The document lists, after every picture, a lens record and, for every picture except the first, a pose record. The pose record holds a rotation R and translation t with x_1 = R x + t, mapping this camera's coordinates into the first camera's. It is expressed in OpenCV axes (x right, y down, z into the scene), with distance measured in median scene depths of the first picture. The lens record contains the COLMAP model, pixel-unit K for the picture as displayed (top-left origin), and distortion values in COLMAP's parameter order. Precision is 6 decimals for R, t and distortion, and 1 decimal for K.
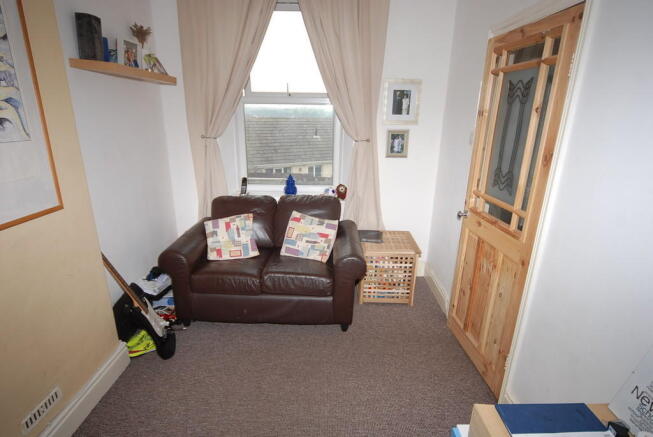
lens RADIAL K [[347.5, 0, 325.1], [0, 347.5, 220.0], [0, 0, 1]] dist [-0.006544, -0.000490]
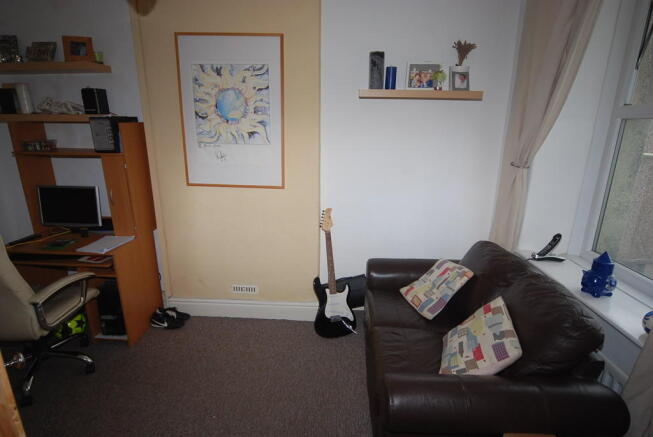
lens RADIAL K [[347.5, 0, 327.2], [0, 347.5, 219.9], [0, 0, 1]] dist [-0.006544, -0.000490]
pose [[-0.032412, 0.244278, -0.969163, 0.625974], [-0.309430, 0.919580, 0.242129, -0.269366], [0.950370, 0.307736, 0.045781, 0.895527]]
